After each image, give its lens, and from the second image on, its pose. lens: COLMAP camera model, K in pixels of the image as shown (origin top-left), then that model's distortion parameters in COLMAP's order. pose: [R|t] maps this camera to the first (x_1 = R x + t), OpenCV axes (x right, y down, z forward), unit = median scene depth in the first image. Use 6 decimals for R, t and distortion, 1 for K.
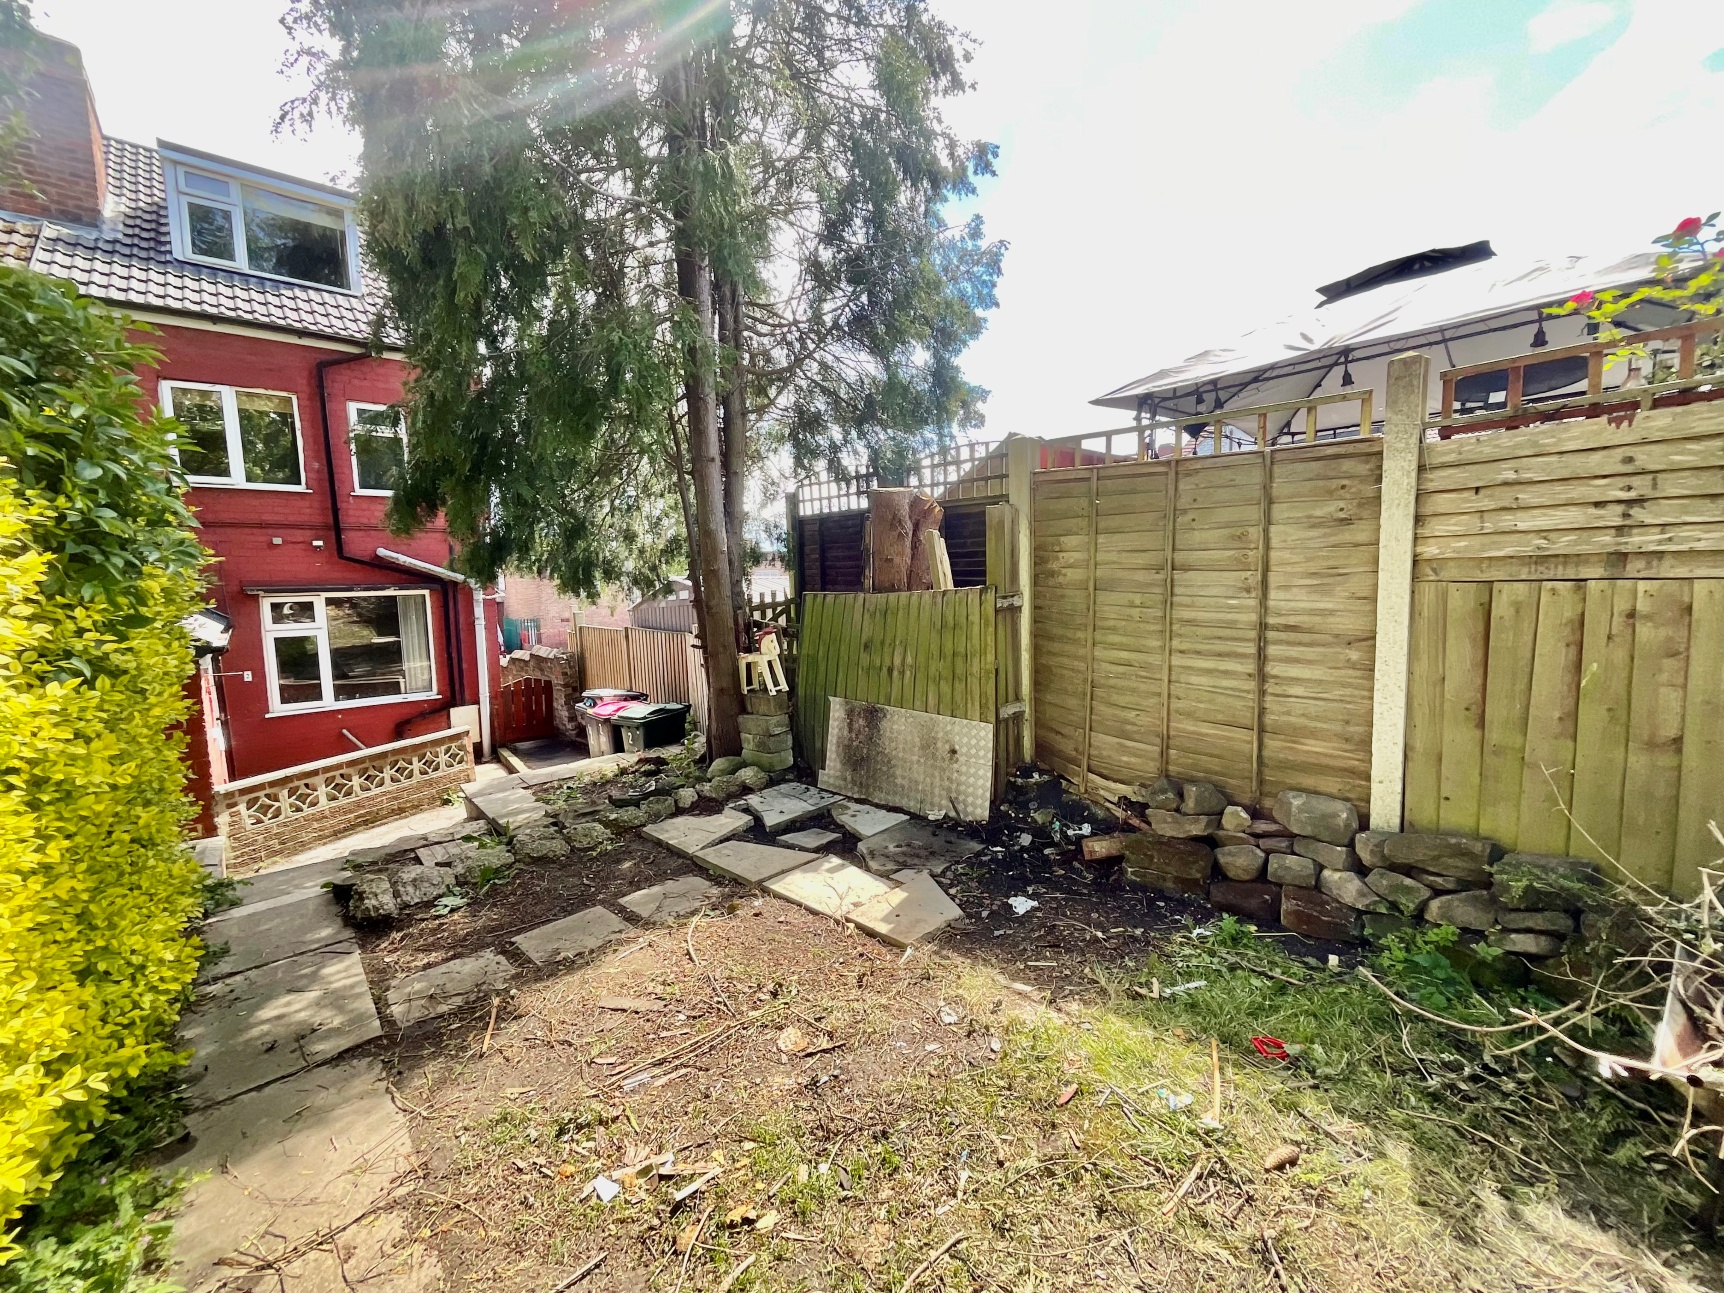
lens RADIAL K [[696.4, 0, 862.0], [0, 696.4, 646.5], [0, 0, 1]] dist [-0.000338, 0.000052]
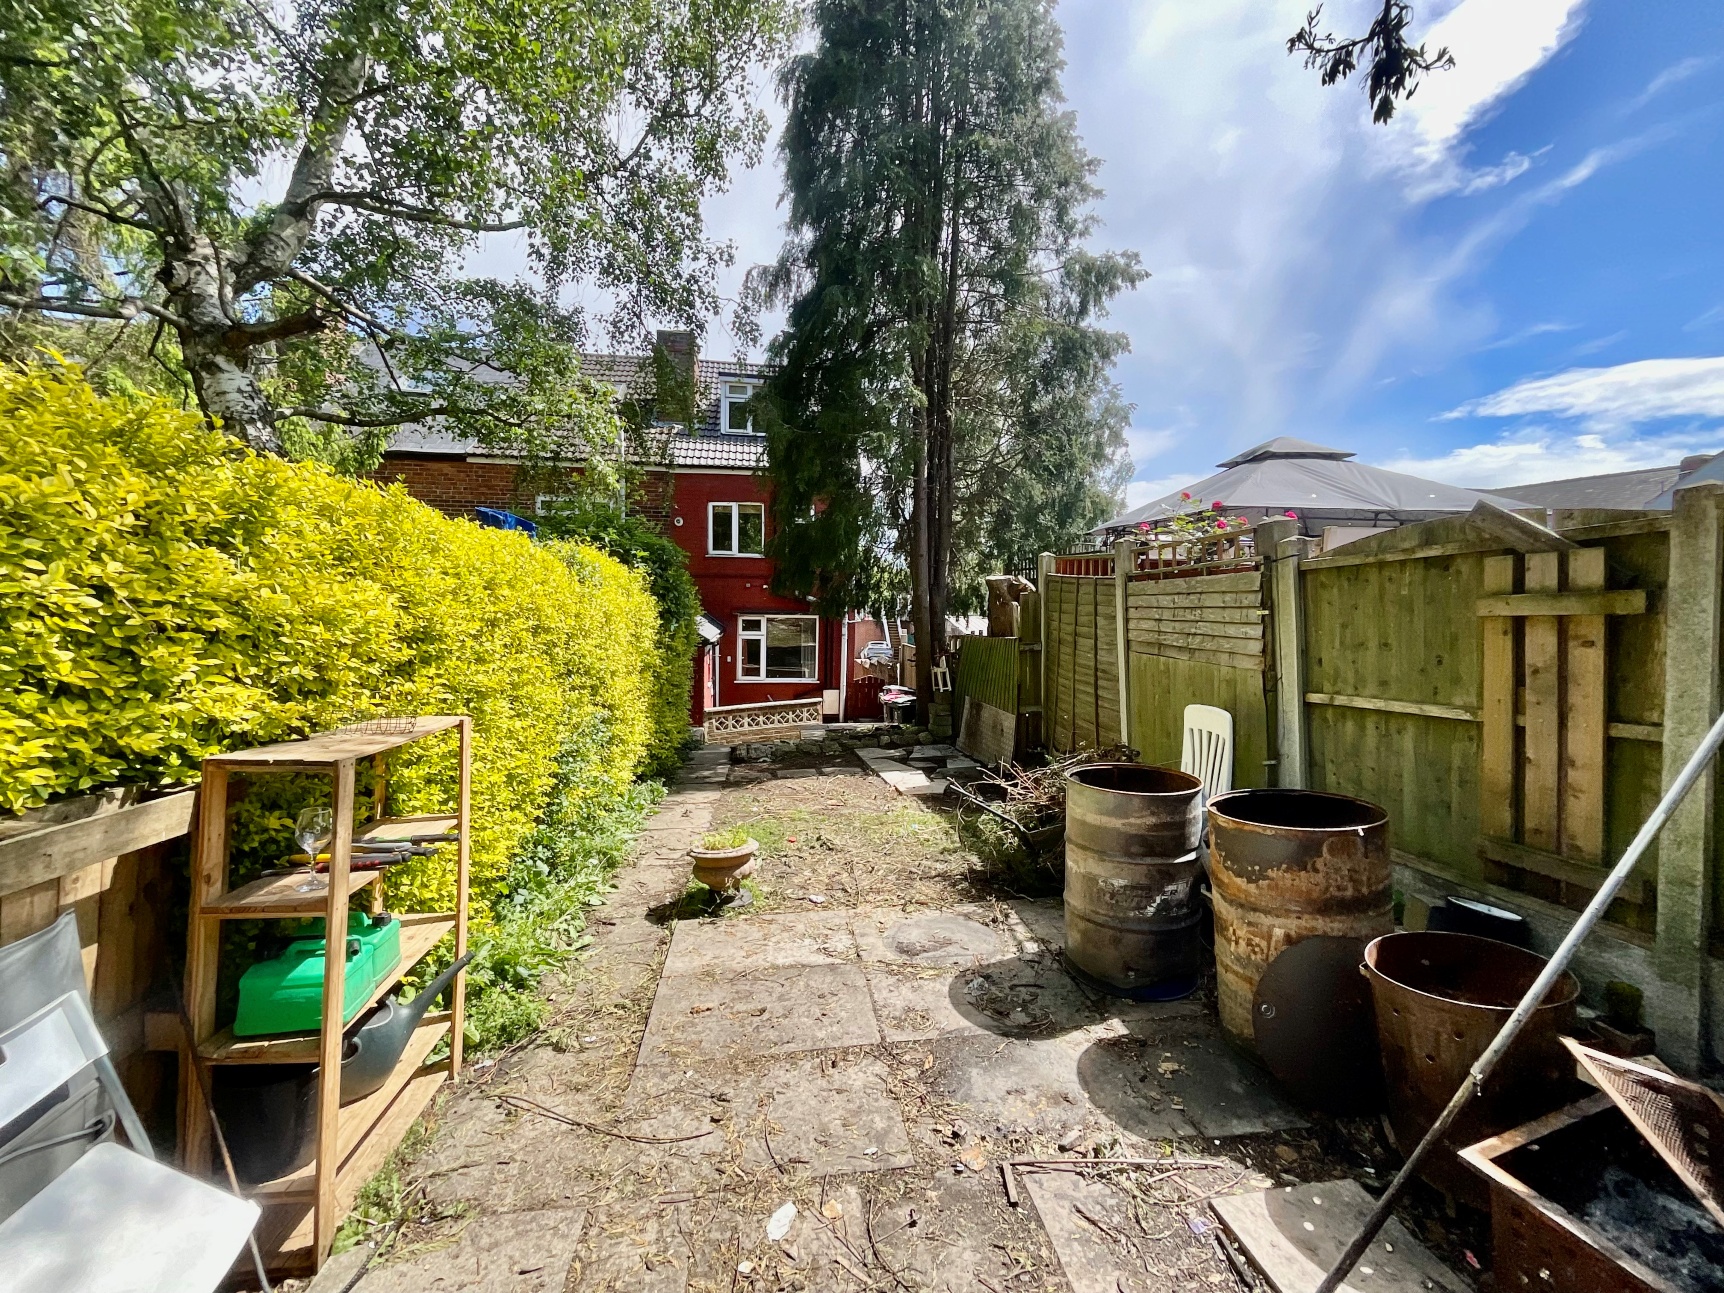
lens RADIAL K [[696.2, 0, 859.3], [0, 696.2, 636.3], [0, 0, 1]] dist [-0.000003, -0.000044]
pose [[0.835471, 0.059983, -0.546252, 0.749121], [-0.084723, 0.996200, -0.020190, -0.017646], [0.542965, 0.063148, 0.837378, -0.655297]]
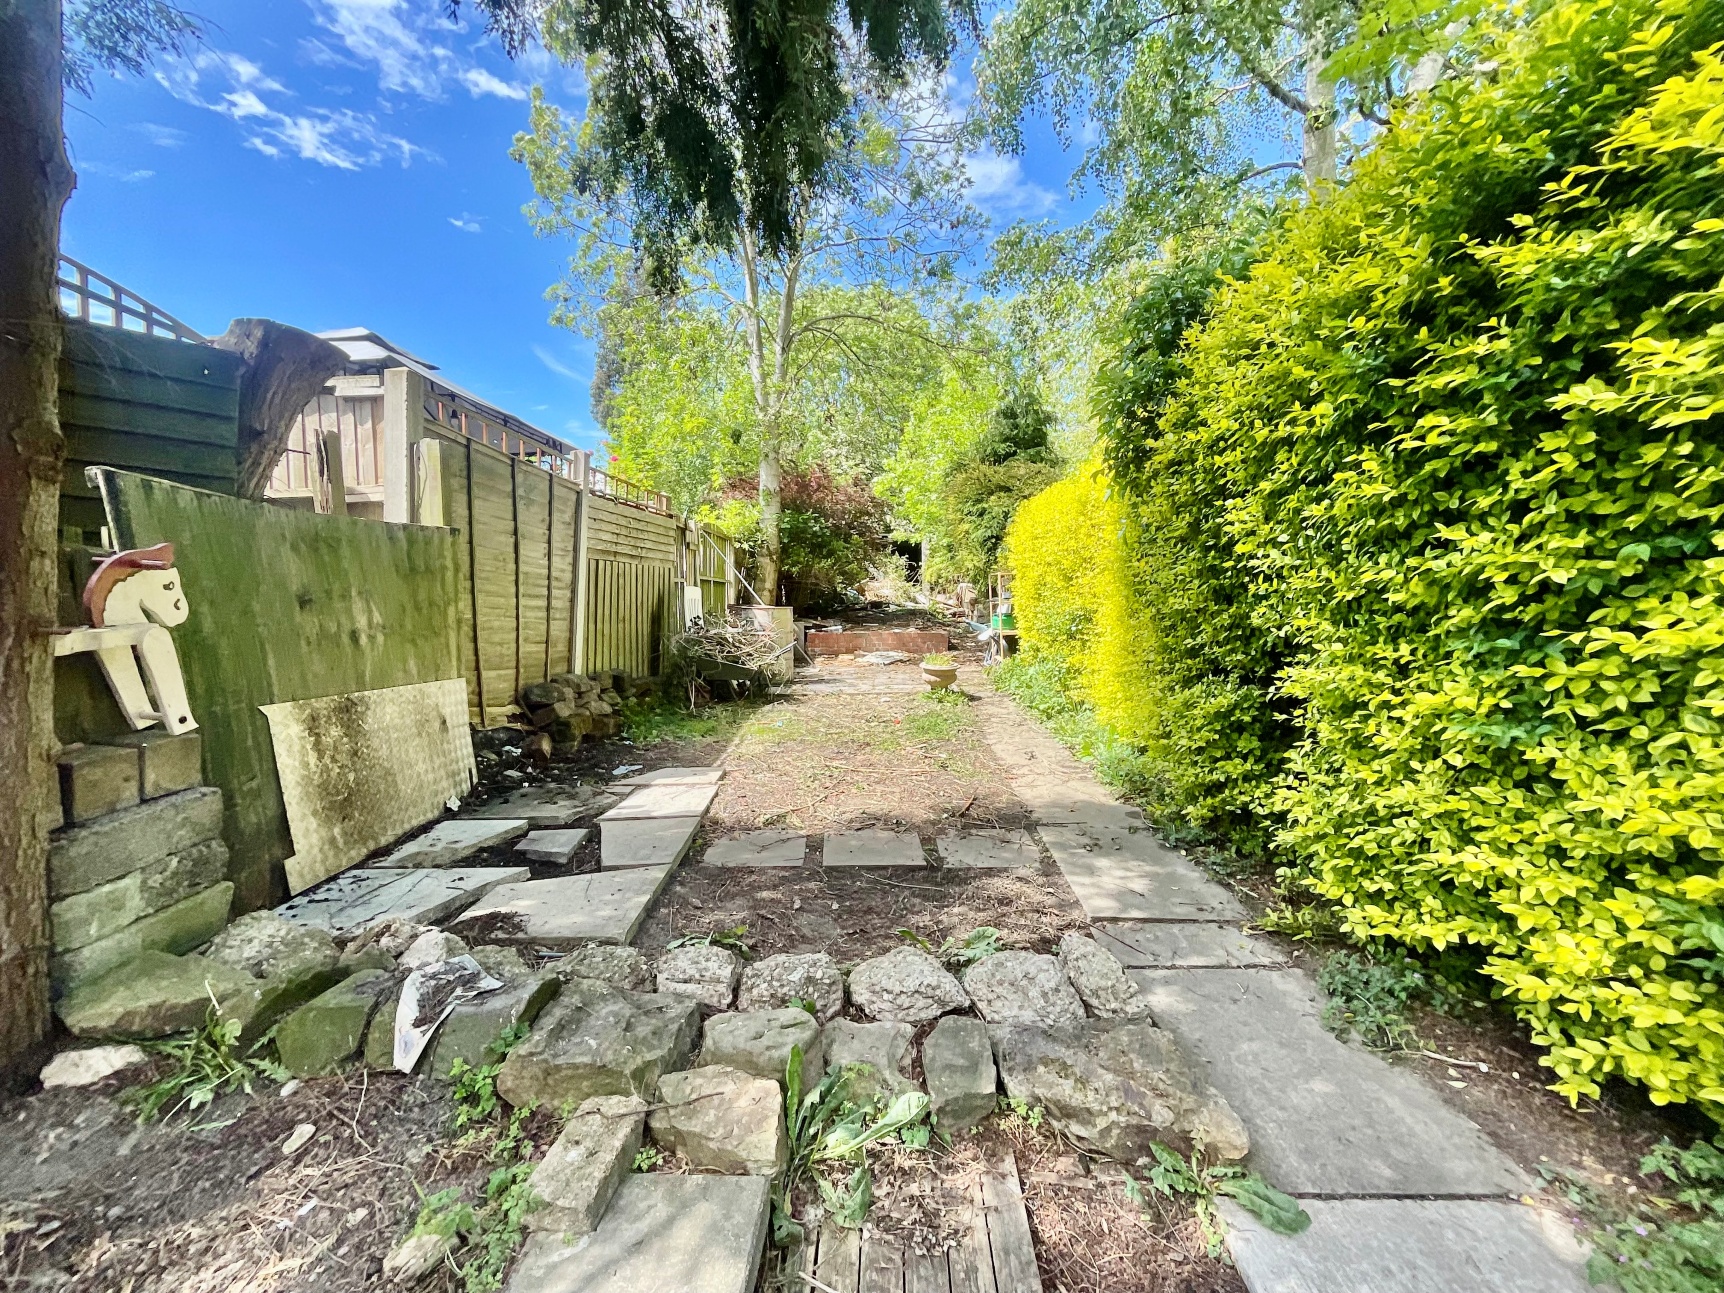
lens RADIAL K [[733.7, 0, 862.0], [0, 733.7, 646.5], [0, 0, 1]] dist [-0.000203, -0.000261]
pose [[-0.746556, 0.022677, 0.664936, -0.742546], [0.111278, 0.989597, 0.091189, 0.033240], [-0.655951, 0.142070, -0.741313, 1.177605]]
